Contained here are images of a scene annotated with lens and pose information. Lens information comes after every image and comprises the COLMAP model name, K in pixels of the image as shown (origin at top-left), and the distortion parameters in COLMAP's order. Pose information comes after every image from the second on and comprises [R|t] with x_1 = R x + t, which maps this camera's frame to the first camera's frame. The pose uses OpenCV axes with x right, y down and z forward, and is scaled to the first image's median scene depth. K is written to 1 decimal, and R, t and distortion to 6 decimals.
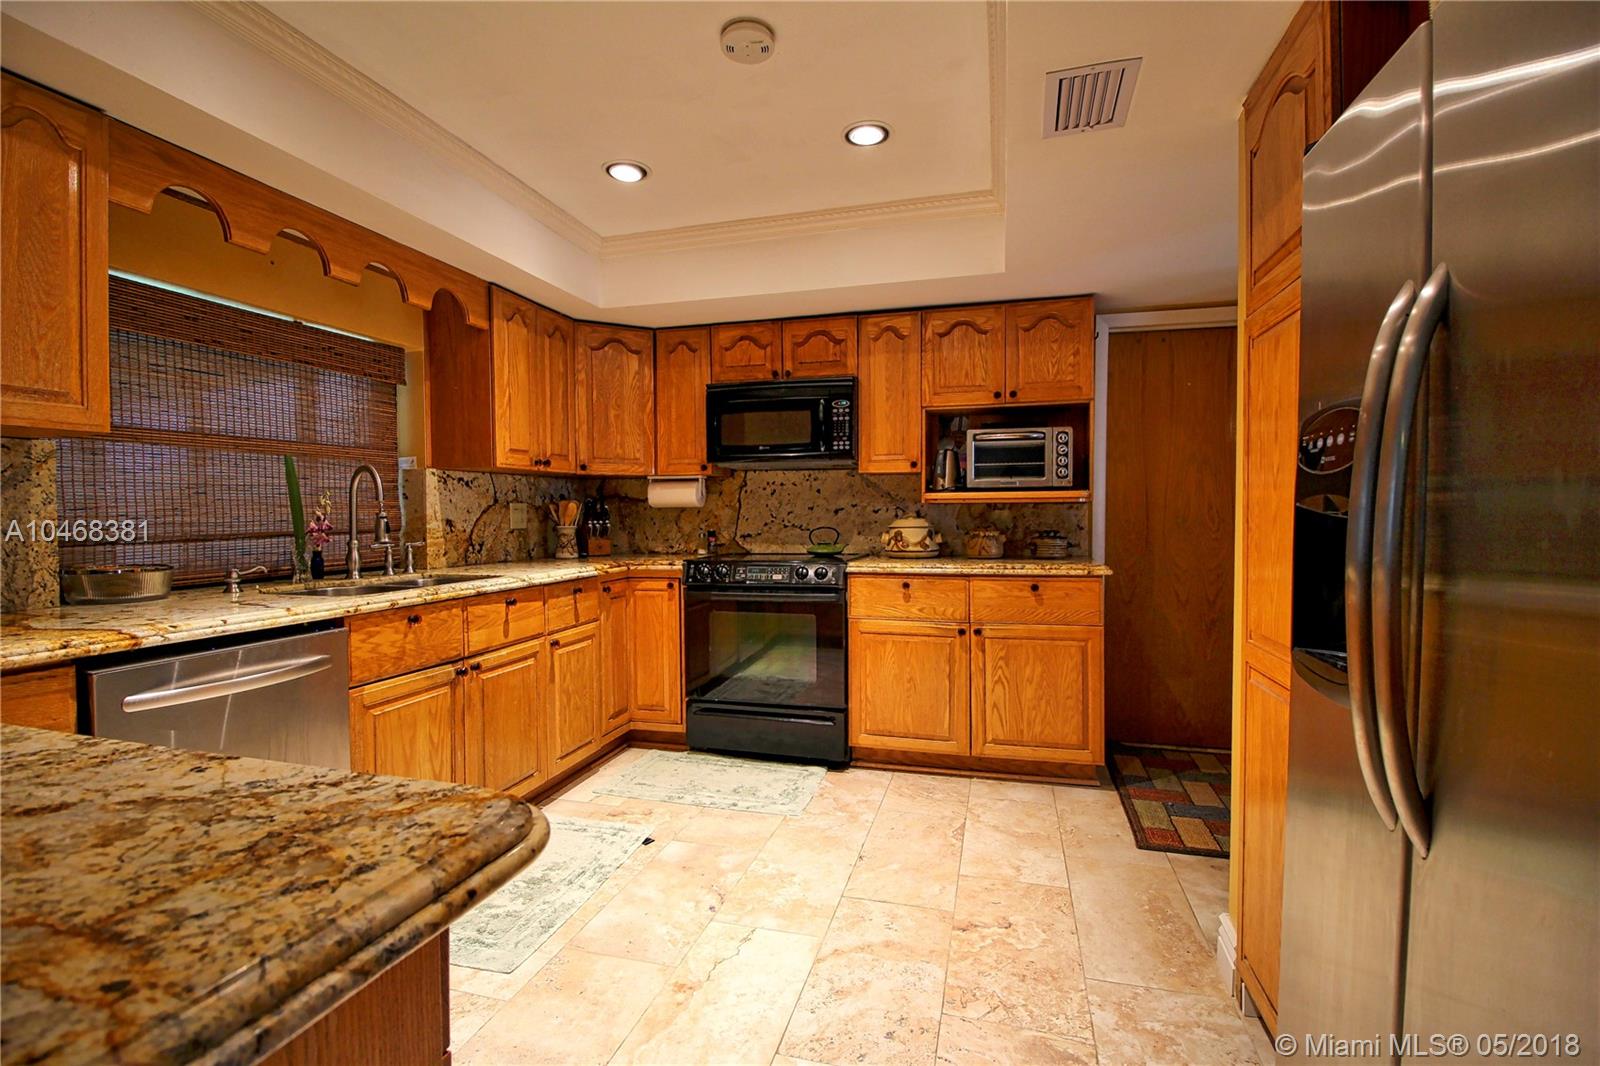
lens RADIAL K [[739.6, 0, 800.1], [0, 739.6, 527.0], [0, 0, 1]] dist [-0.000801, -0.013449]
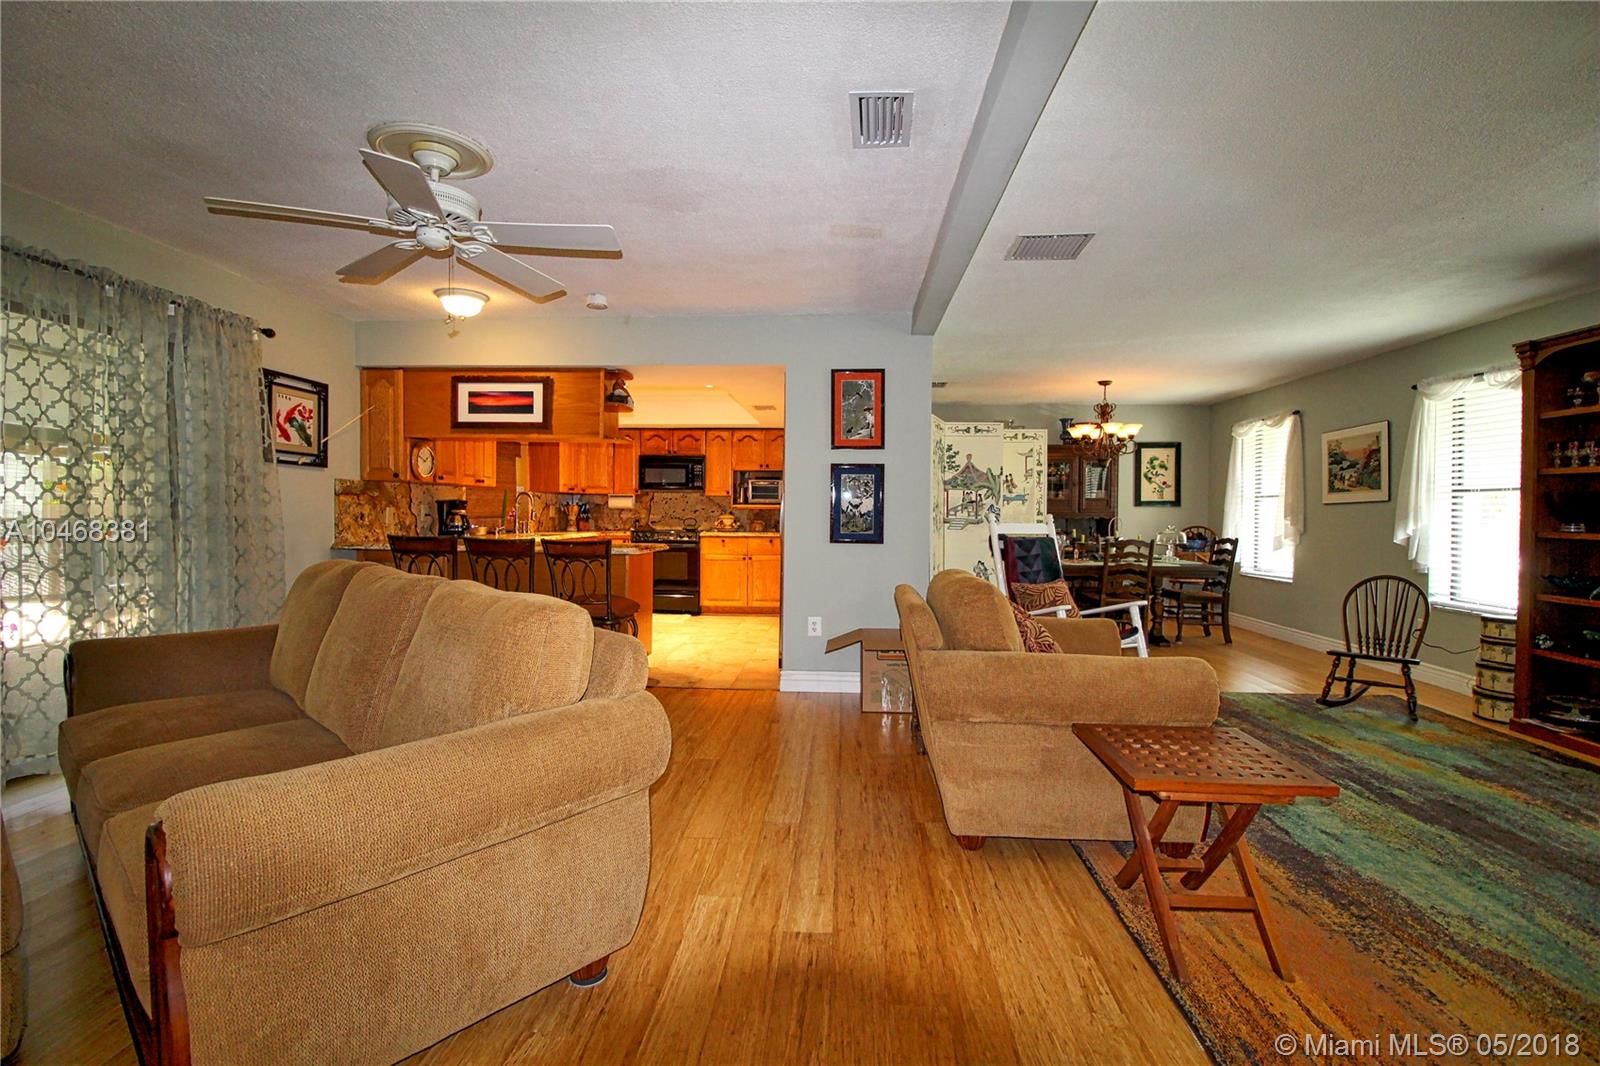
lens RADIAL K [[739.6, 0, 800.1], [0, 739.6, 527.0], [0, 0, 1]] dist [-0.000801, -0.013449]
pose [[0.978769, 0.010560, 0.204694, -0.107491], [-0.010655, 0.999943, -0.000638, 0.026186], [-0.204690, -0.001557, 0.978826, -1.382814]]
